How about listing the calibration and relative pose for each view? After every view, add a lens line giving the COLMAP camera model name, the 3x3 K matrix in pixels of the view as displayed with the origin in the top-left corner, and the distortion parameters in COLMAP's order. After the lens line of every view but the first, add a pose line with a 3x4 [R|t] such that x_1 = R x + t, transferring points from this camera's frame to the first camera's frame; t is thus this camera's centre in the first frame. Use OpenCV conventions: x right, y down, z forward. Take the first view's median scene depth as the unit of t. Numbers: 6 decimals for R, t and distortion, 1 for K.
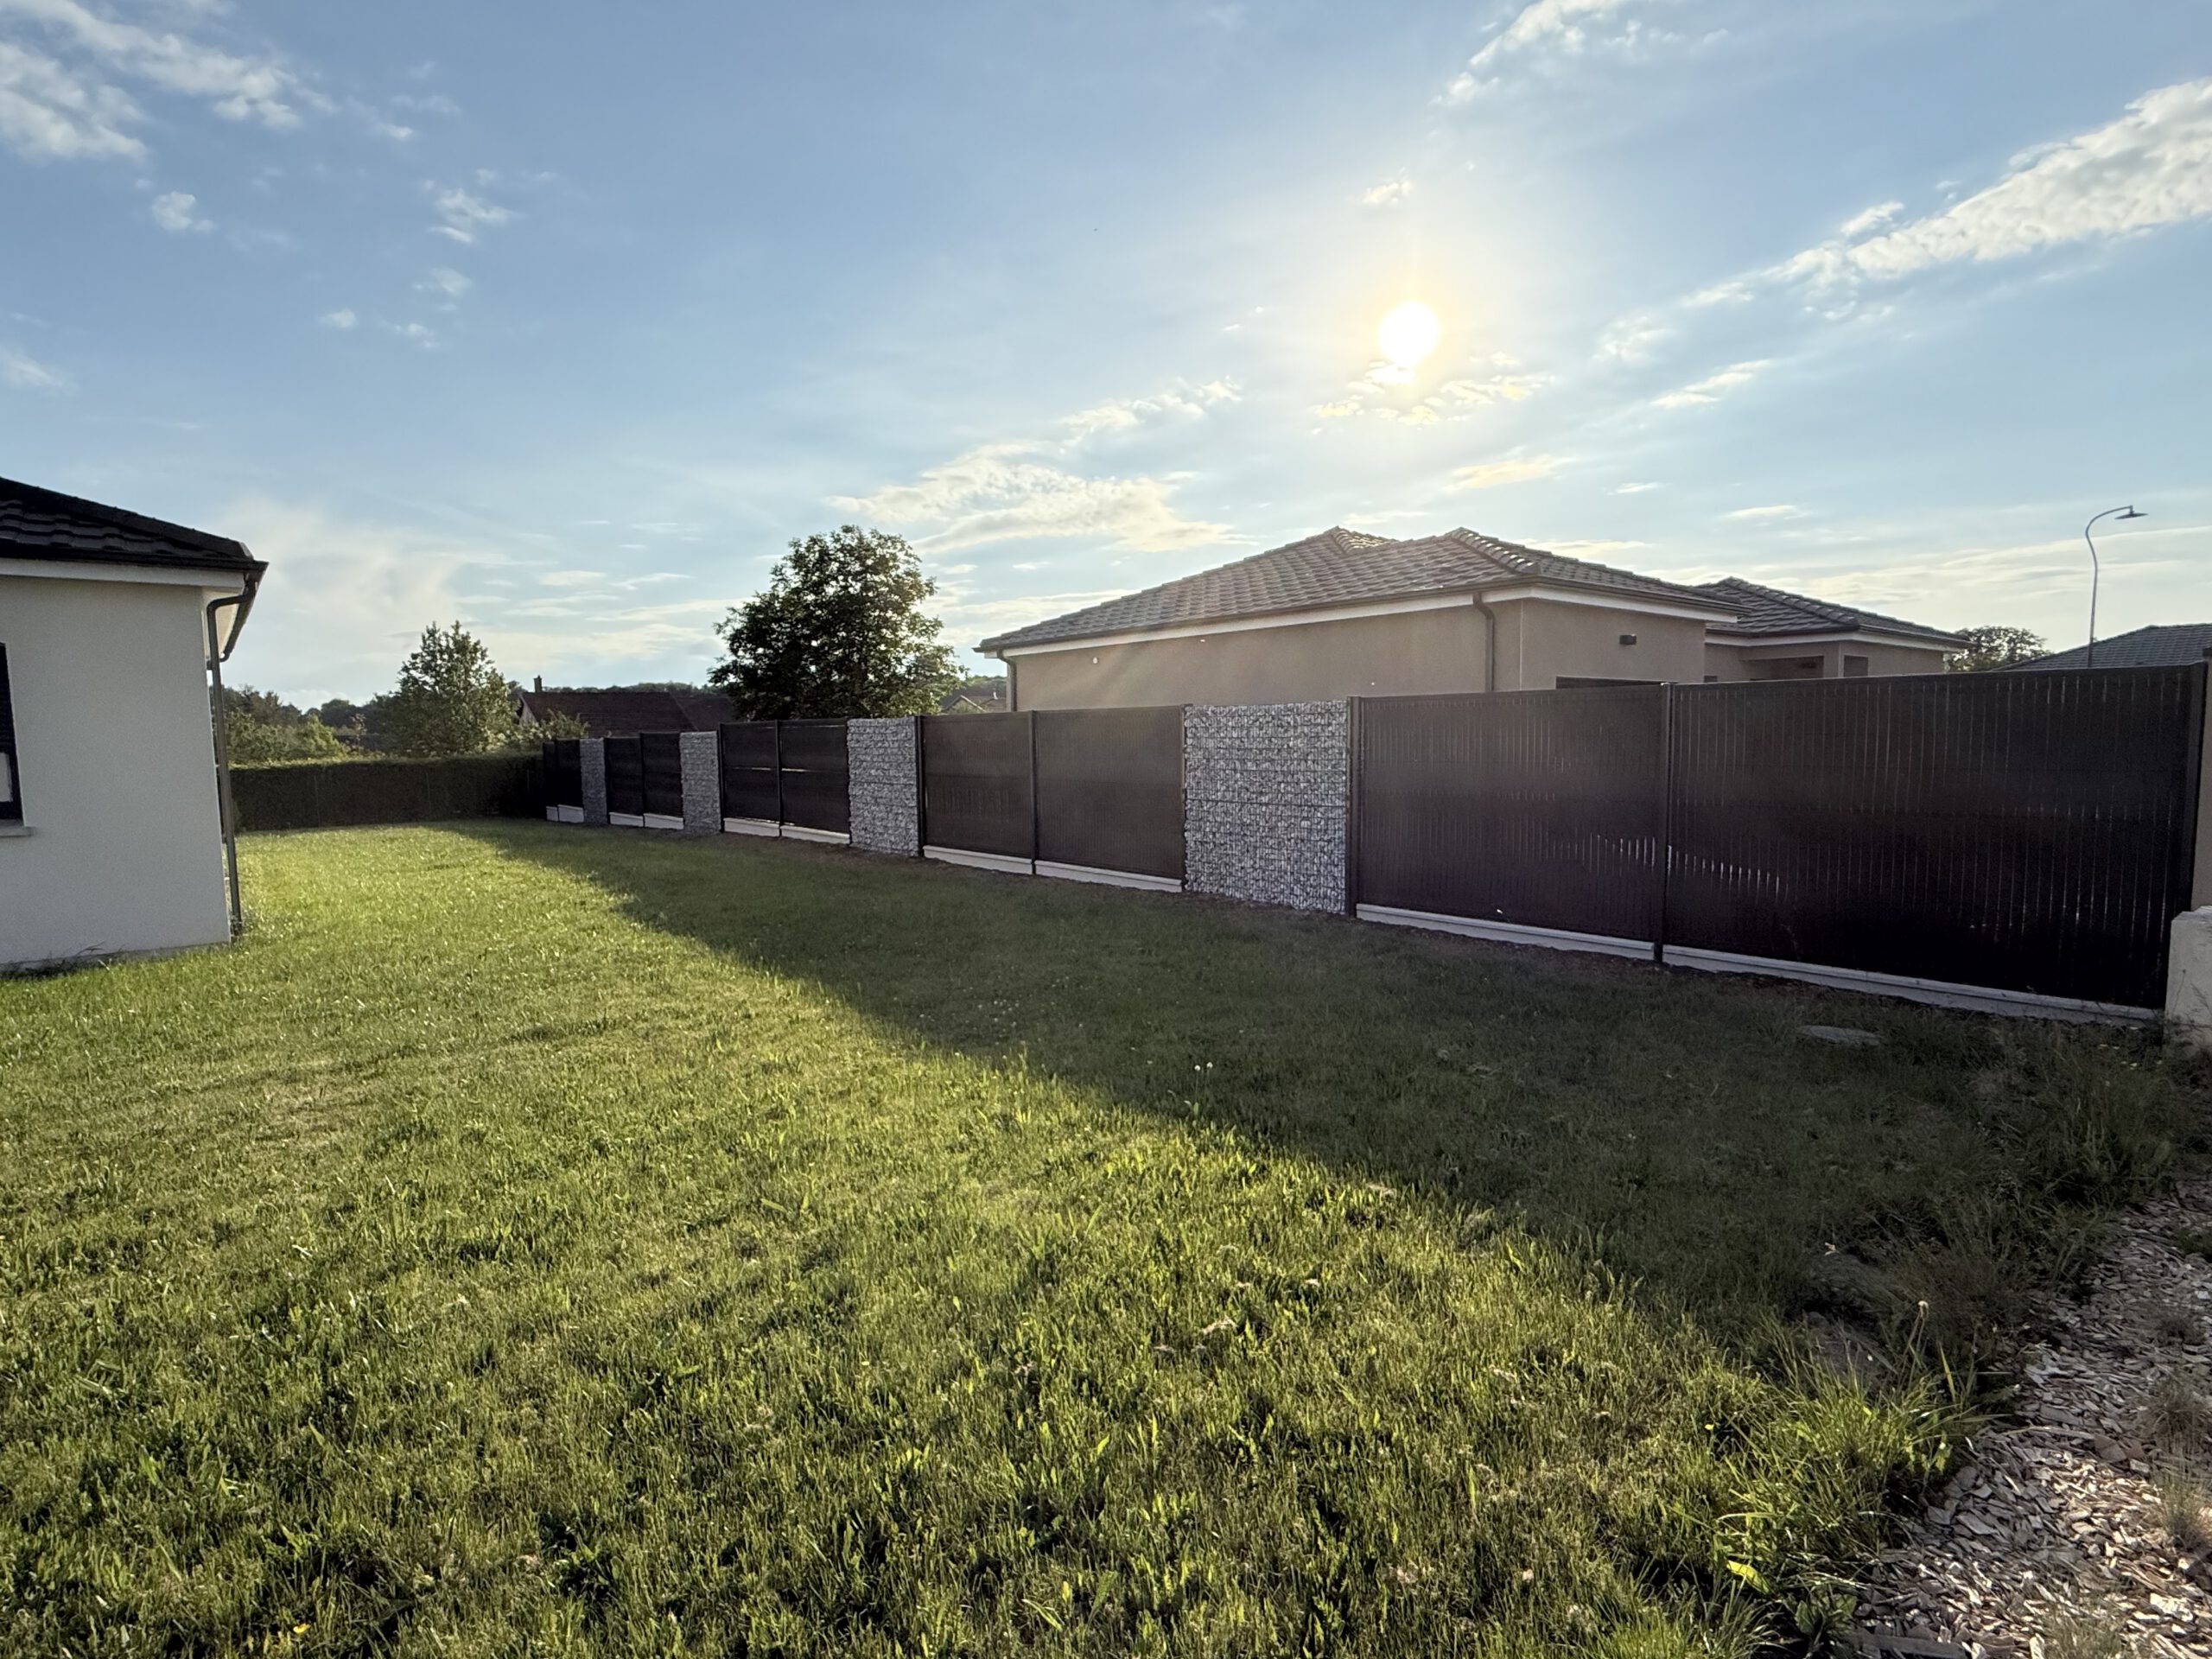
lens RADIAL K [[1115.2, 0, 1106.0], [0, 1115.2, 829.5], [0, 0, 1]] dist [0.001524, 0.000476]
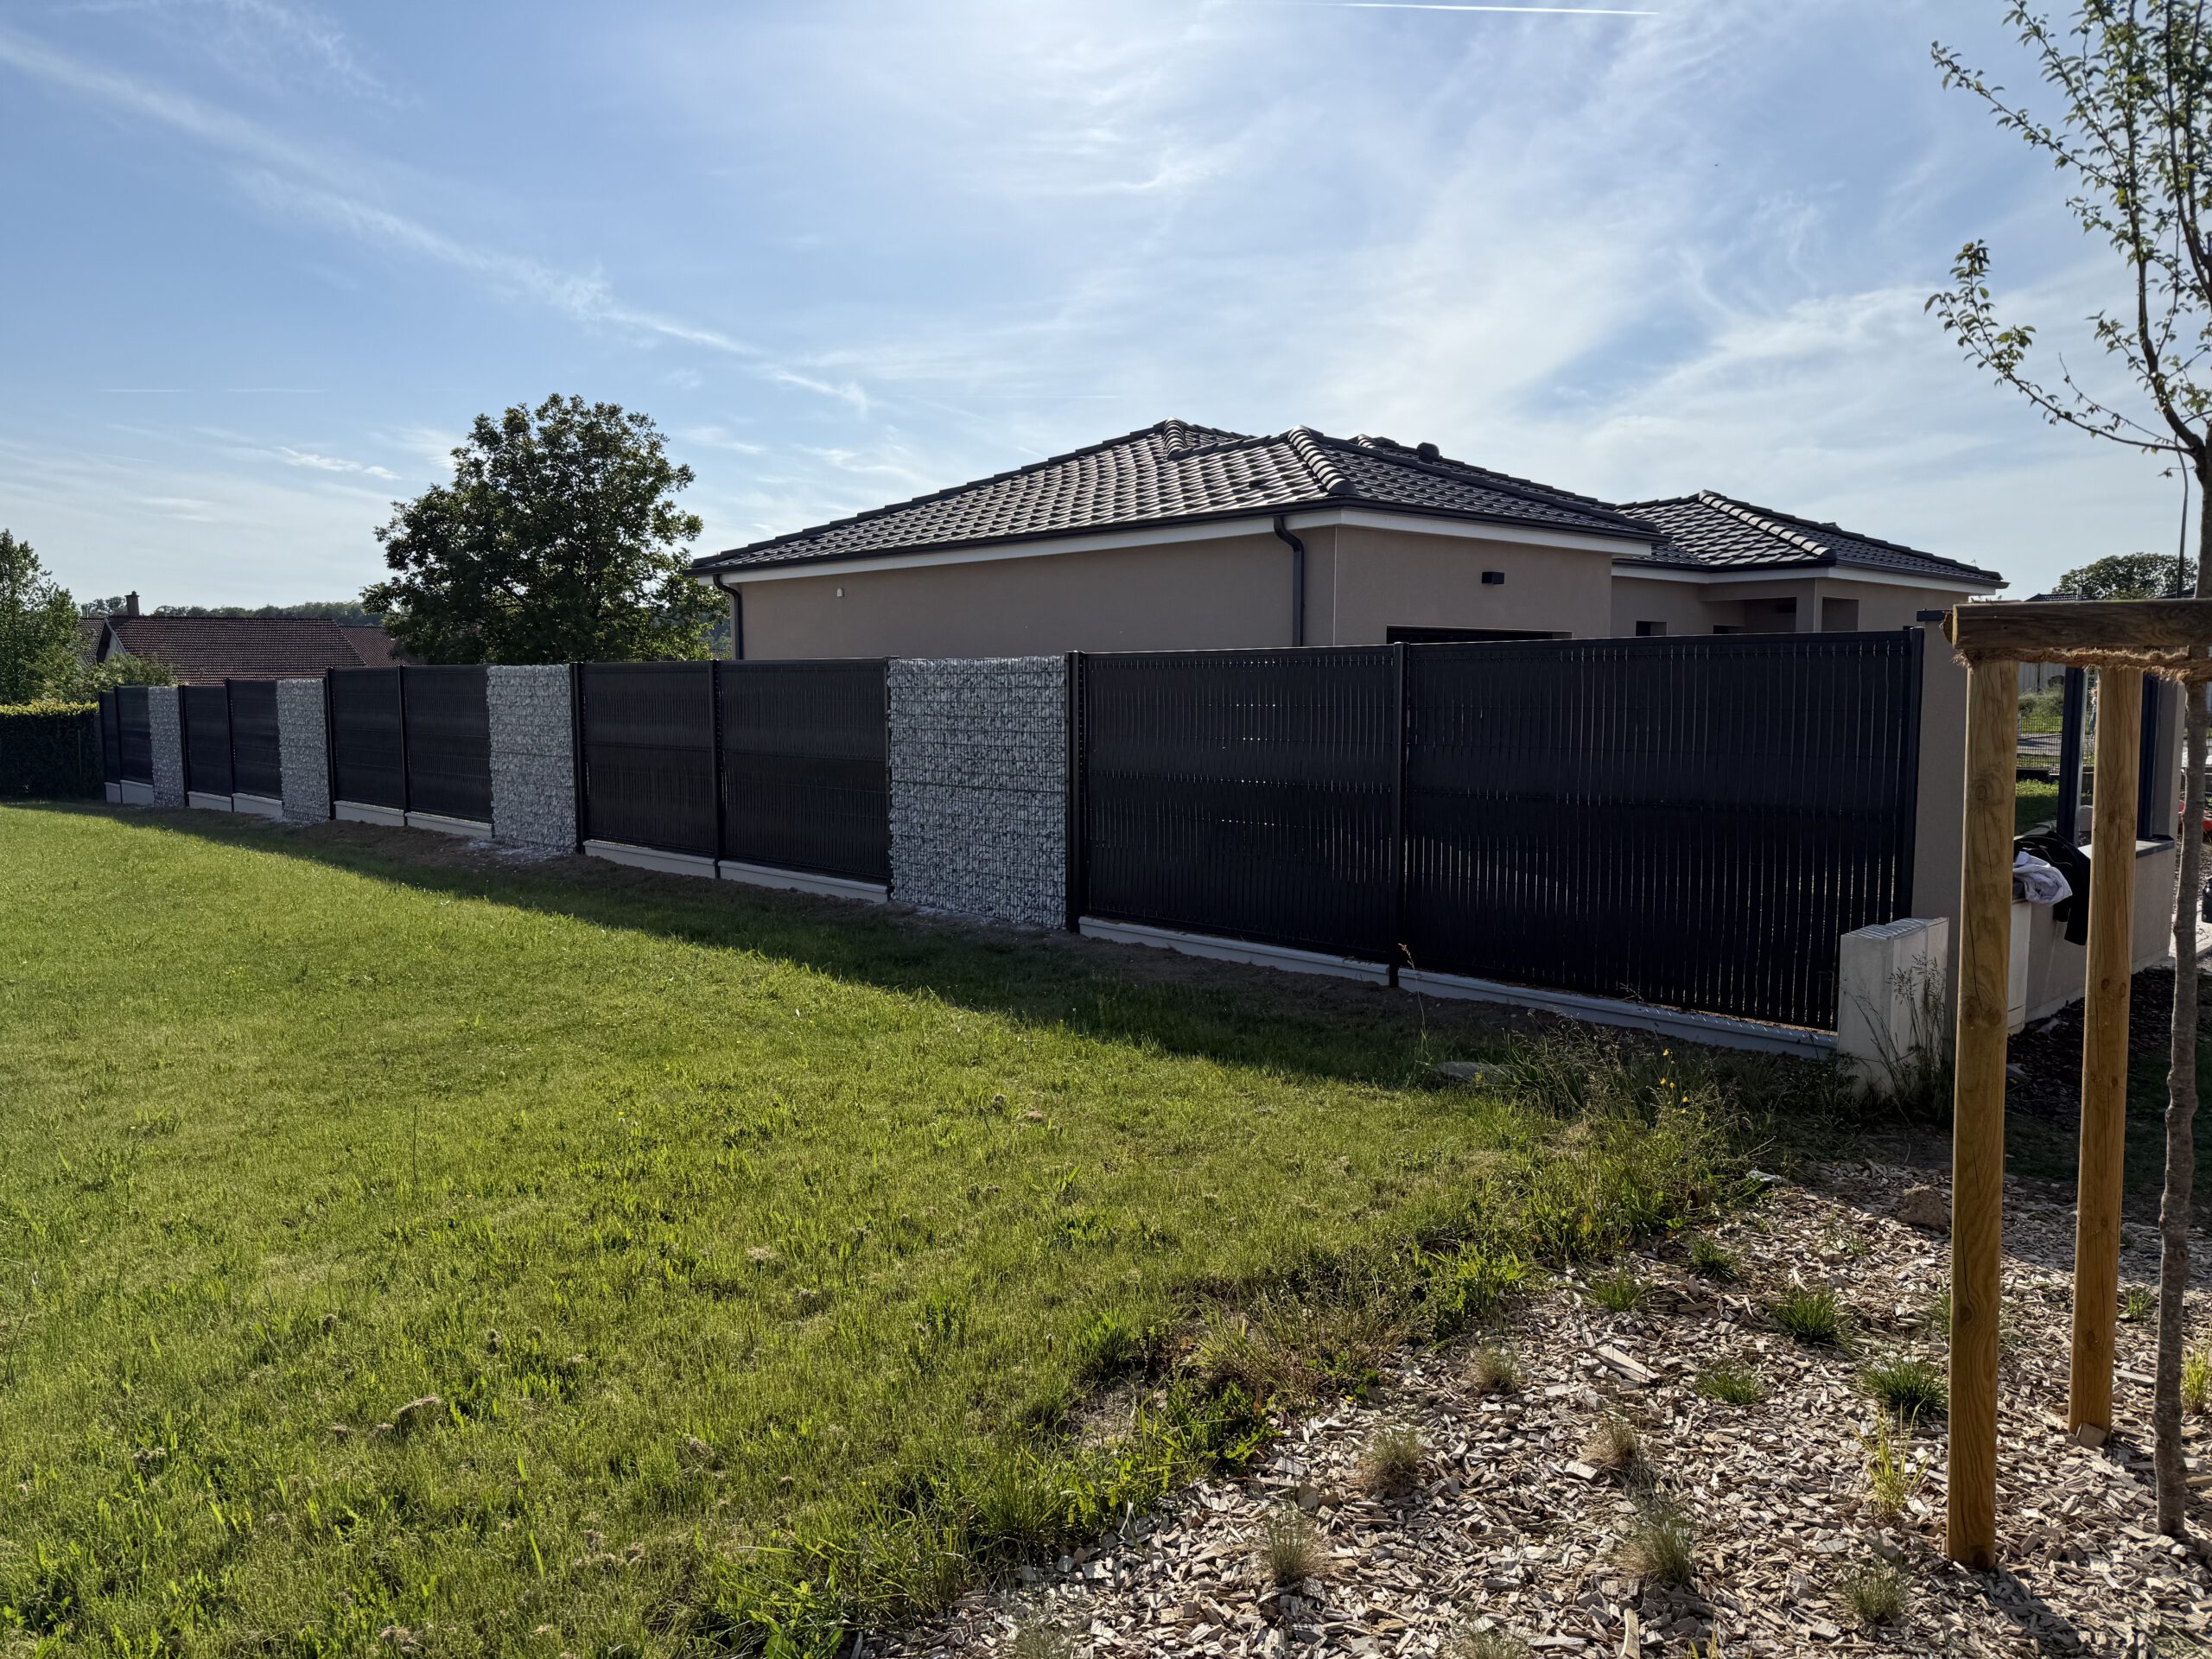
lens RADIAL K [[1526.9, 0, 1106.0], [0, 1526.9, 829.5], [0, 0, 1]] dist [0.074162, -0.123165]
pose [[0.996708, 0.001974, 0.081054, 0.113444], [-0.002742, 0.999952, 0.009367, -0.003387], [-0.081032, -0.009559, 0.996666, -0.051032]]
